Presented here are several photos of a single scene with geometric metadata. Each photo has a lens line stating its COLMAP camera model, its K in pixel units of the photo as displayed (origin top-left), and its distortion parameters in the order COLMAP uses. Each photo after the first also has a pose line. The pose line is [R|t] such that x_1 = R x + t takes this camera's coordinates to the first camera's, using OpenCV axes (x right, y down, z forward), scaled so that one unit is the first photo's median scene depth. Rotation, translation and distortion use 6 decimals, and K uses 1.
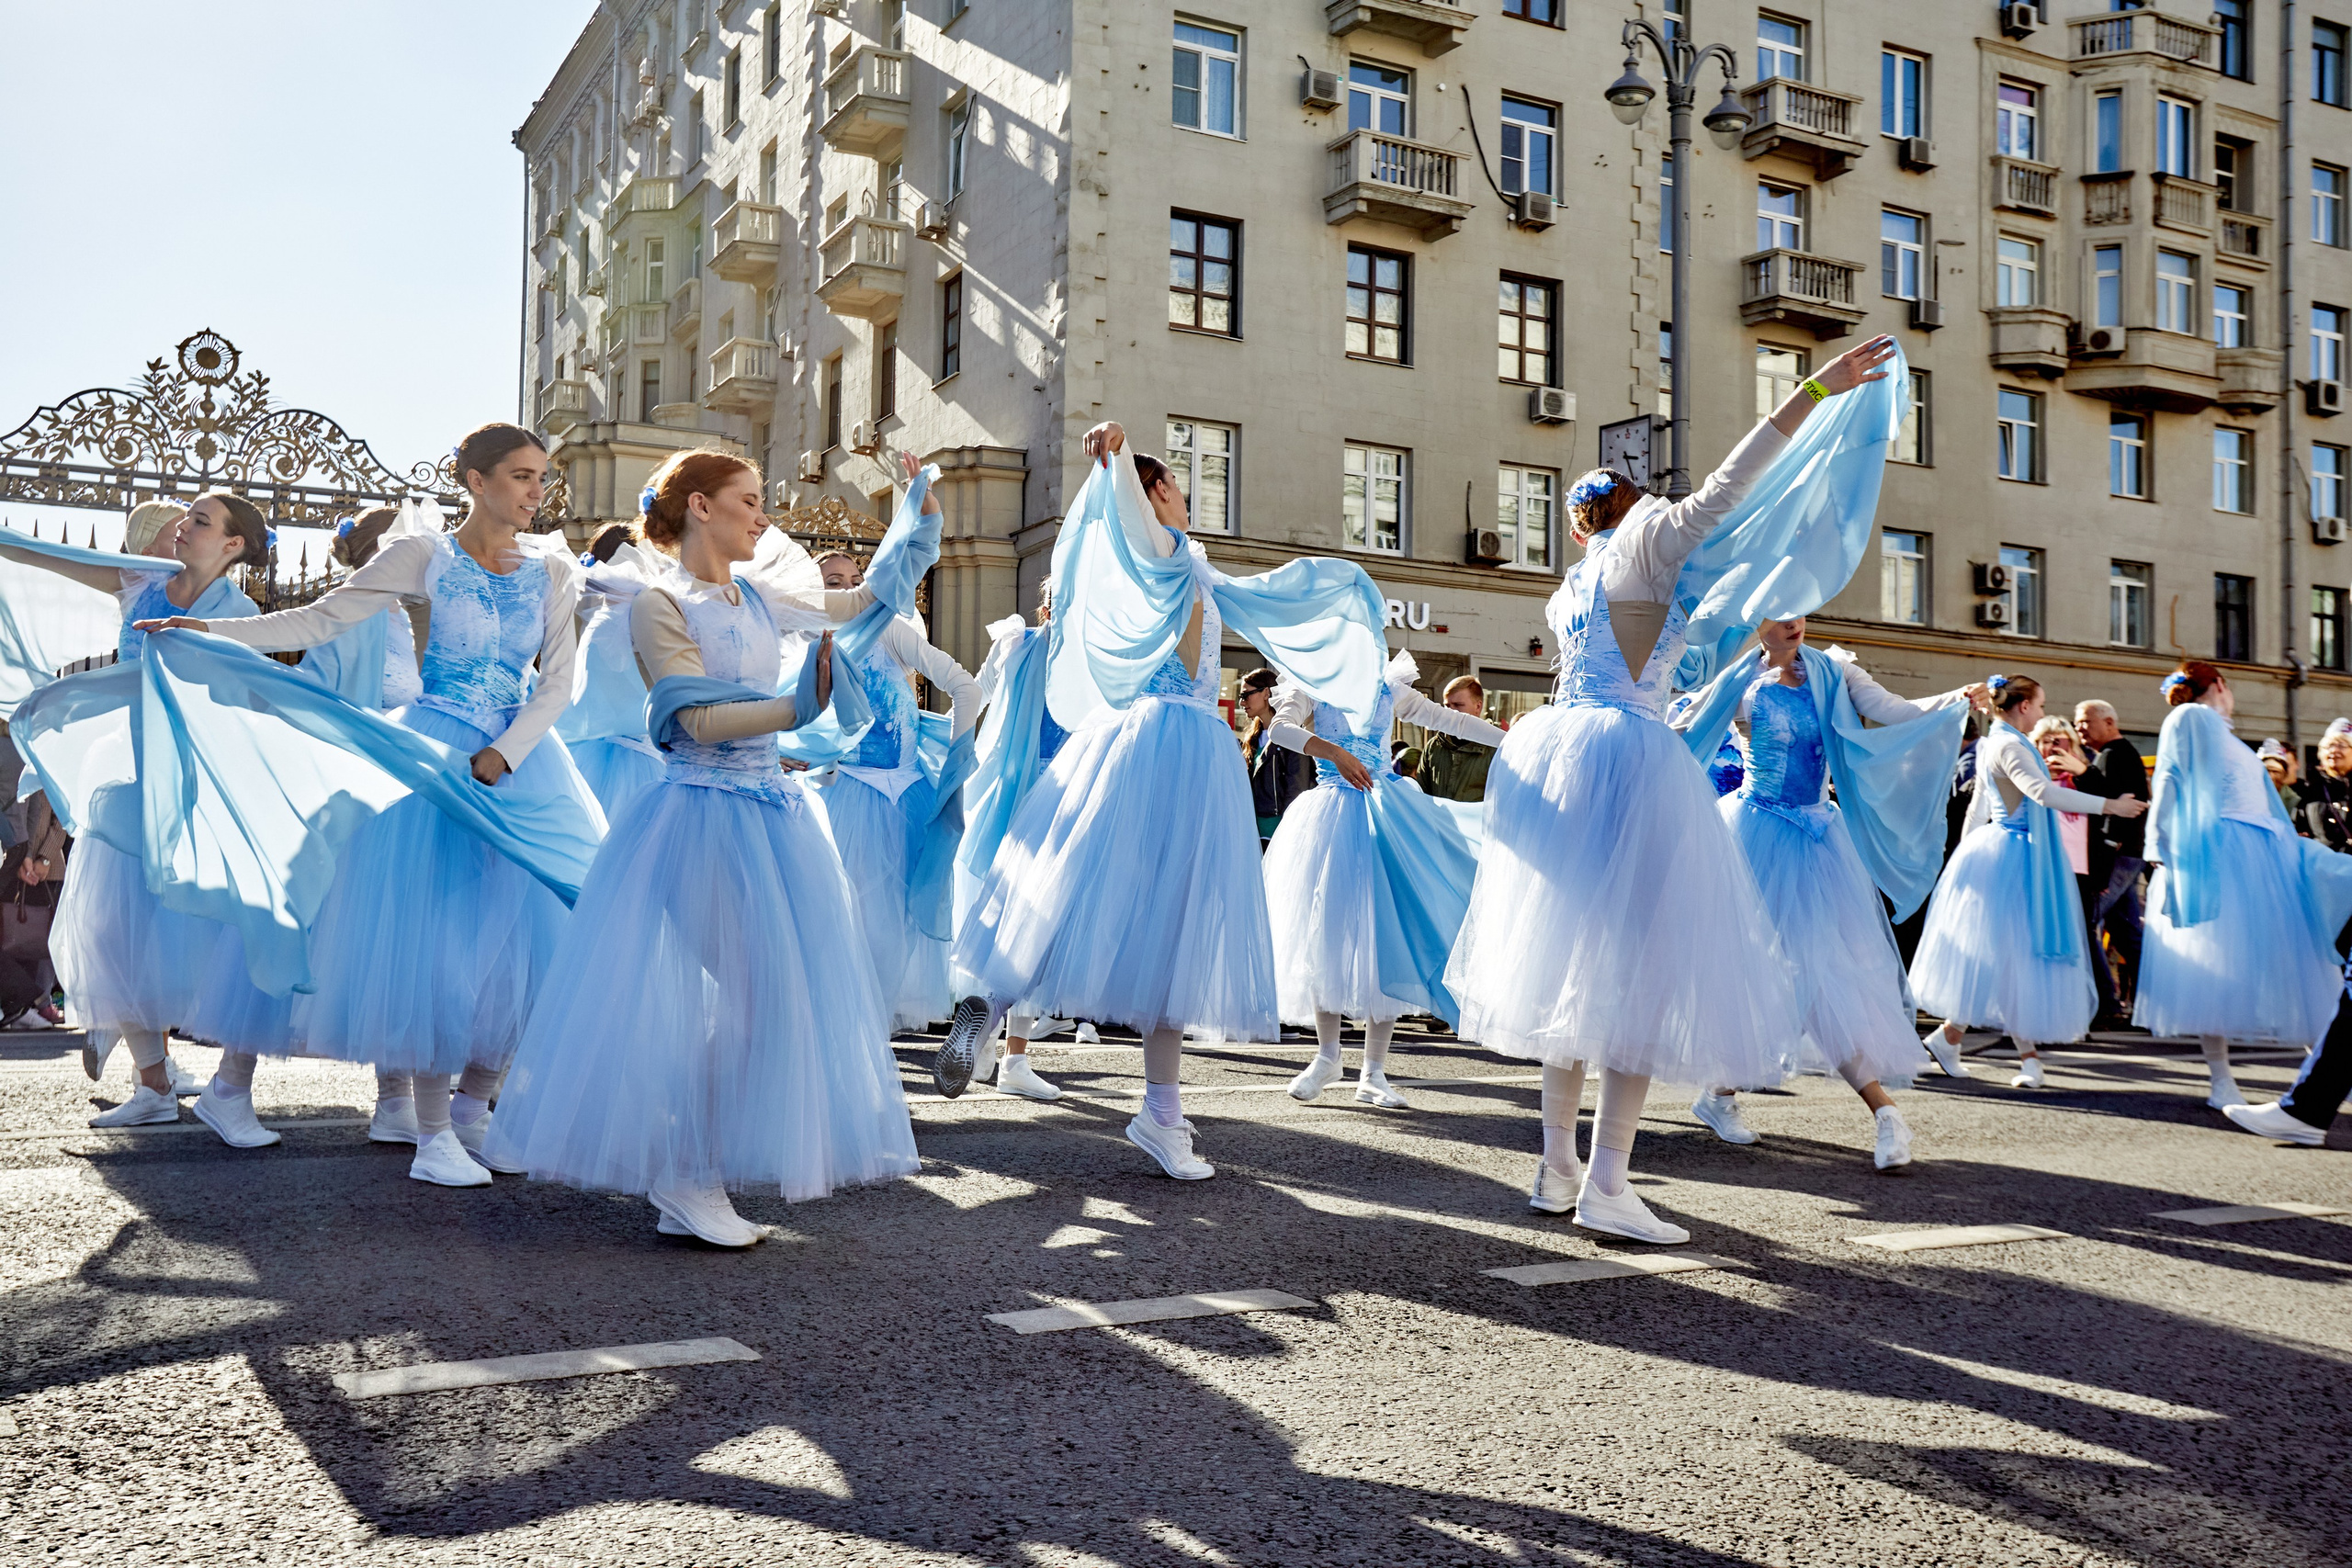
lens RADIAL K [[2250.8, 0, 1174.4], [0, 2250.8, 781.5], [0, 0, 1]] dist [-0.003589, 0.101309]
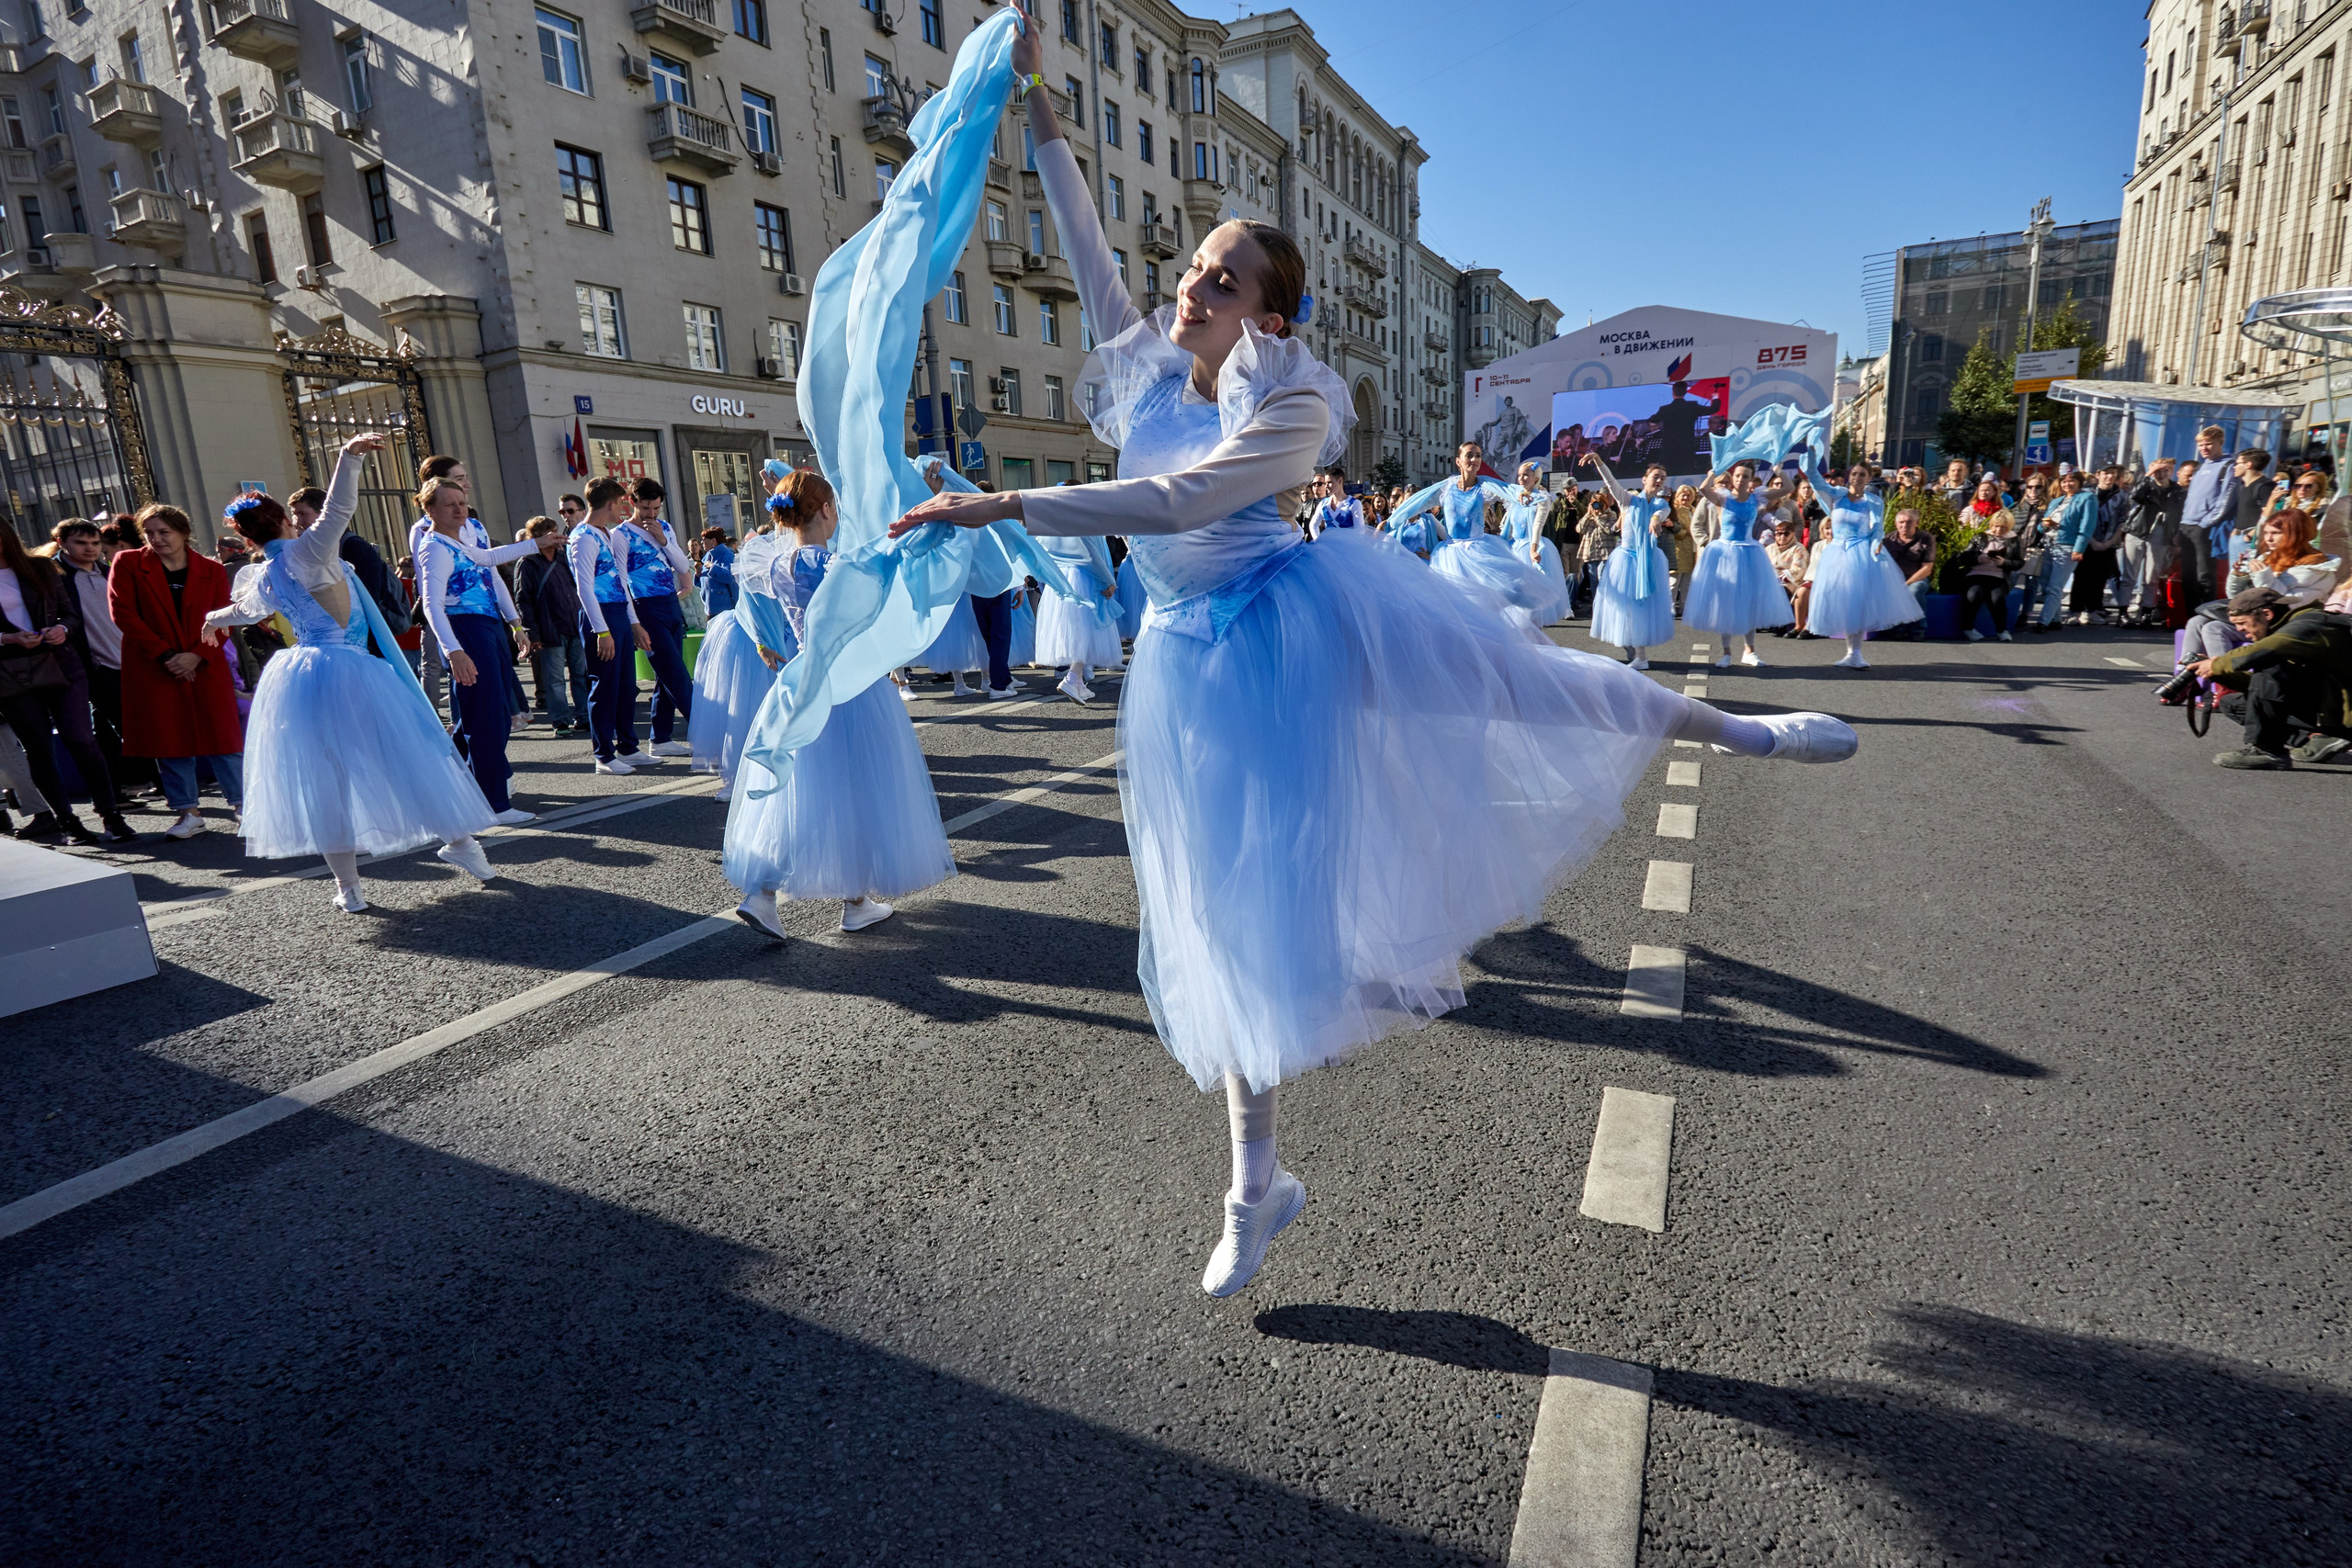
lens RADIAL K [[1140.6, 0, 1177.2], [0, 1140.6, 778.4], [0, 0, 1]] dist [0.000640, -0.002043]
pose [[0.829303, -0.172580, 0.531481, -0.130360], [0.030916, 0.963827, 0.264728, -0.018508], [-0.557943, -0.203108, 0.804641, 0.014613]]
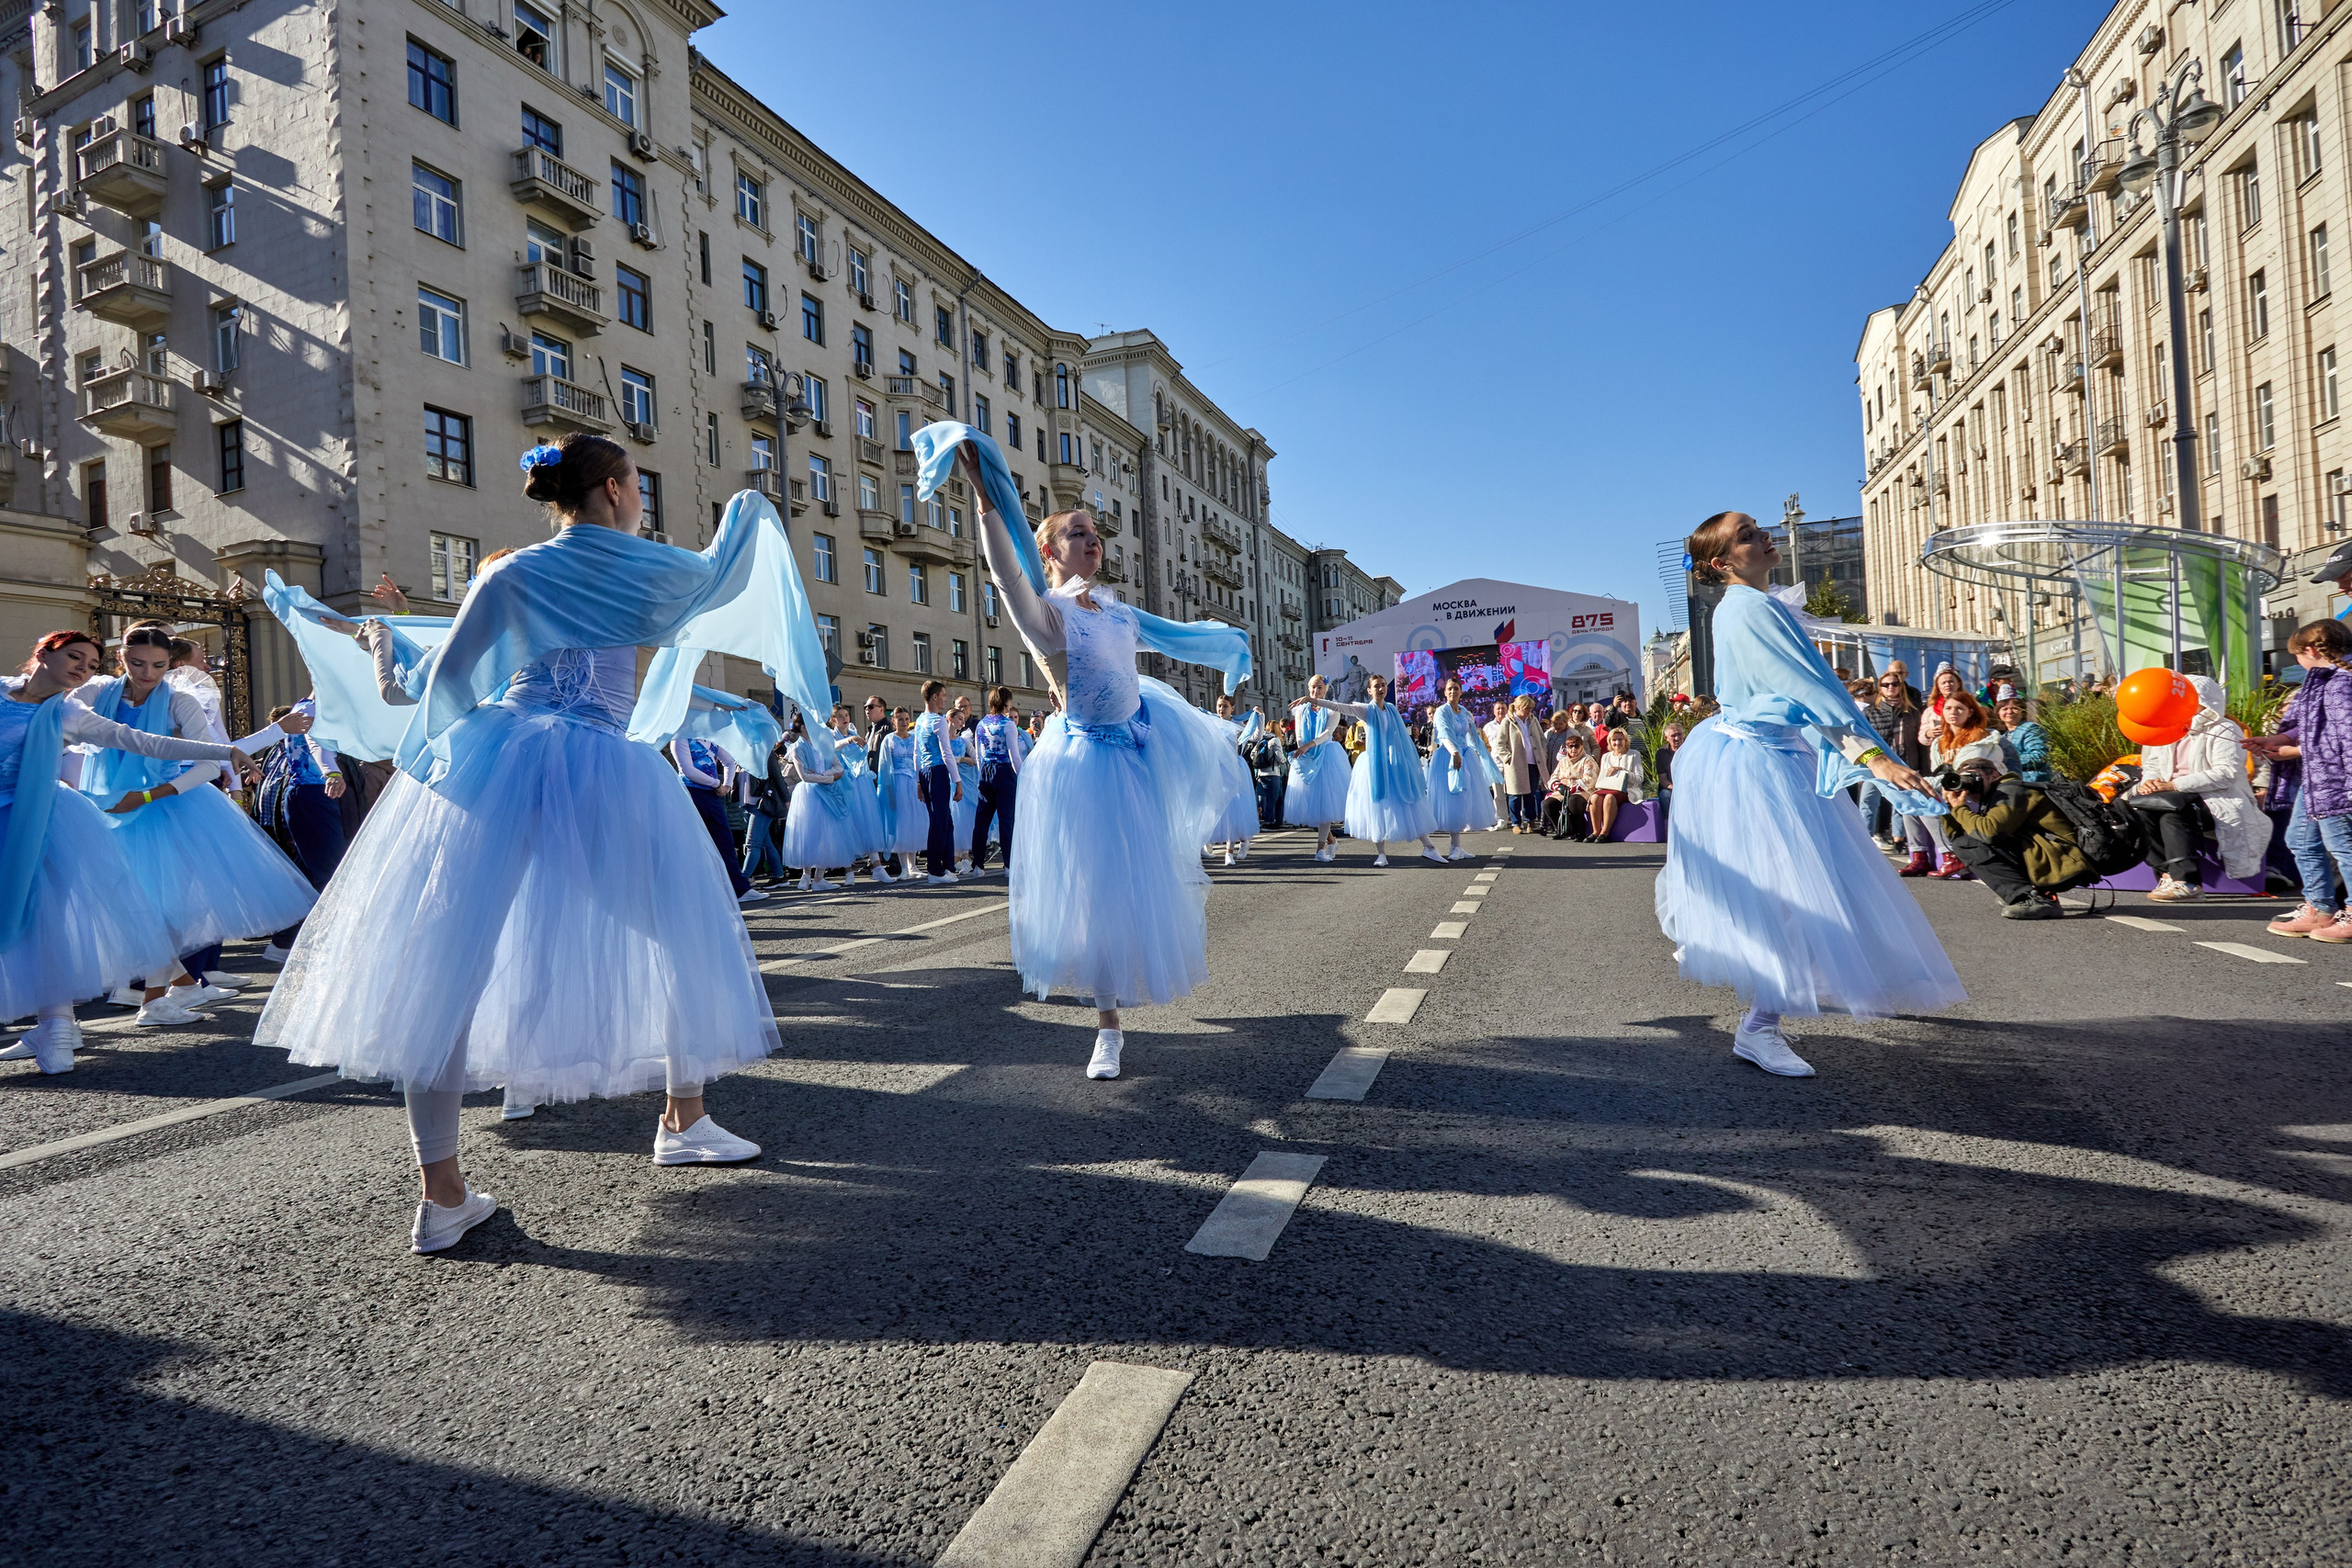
lens RADIAL K [[1142.6, 0, 1178.0], [0, 1142.6, 776.0], [0, 0, 1]] dist [0.002946, -0.001635]
pose [[0.764418, -0.052442, 0.642584, -0.120233], [0.029106, 0.998477, 0.046863, -0.006526], [-0.644063, -0.017119, 0.764781, 0.005778]]
